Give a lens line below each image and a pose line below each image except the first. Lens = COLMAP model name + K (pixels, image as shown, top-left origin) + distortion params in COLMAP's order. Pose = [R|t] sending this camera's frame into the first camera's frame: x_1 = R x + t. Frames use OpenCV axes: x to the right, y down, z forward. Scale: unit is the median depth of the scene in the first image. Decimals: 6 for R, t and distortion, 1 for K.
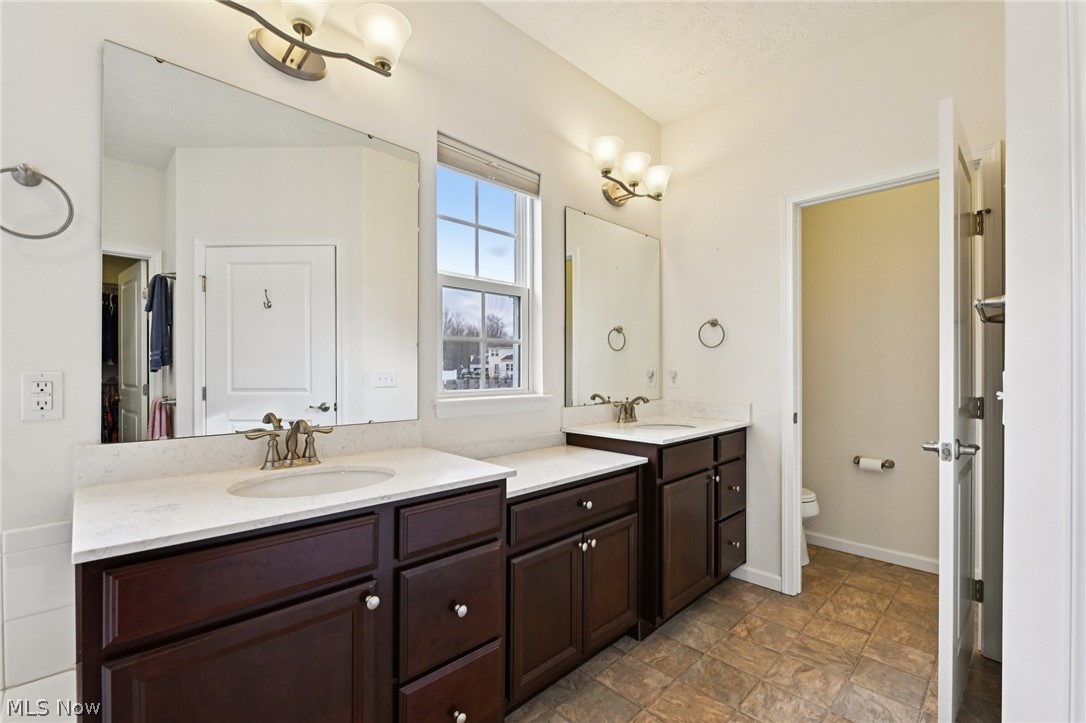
lens RADIAL K [[473.6, 0, 540.7], [0, 473.6, 370.4], [0, 0, 1]] dist [-0.000019, -0.000263]
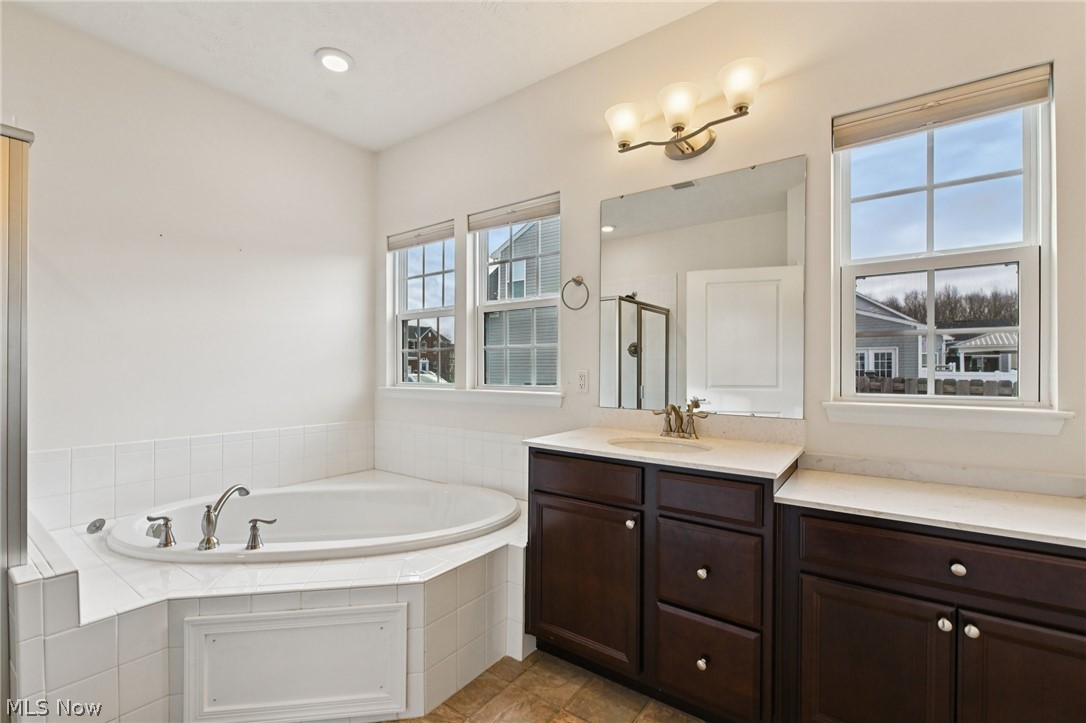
lens RADIAL K [[473.6, 0, 540.7], [0, 473.6, 370.4], [0, 0, 1]] dist [-0.000019, -0.000263]
pose [[0.163167, 0.005582, -0.986583, 0.643808], [-0.002812, 0.999983, 0.005193, -0.004354], [0.986594, 0.001927, 0.163180, 0.281628]]
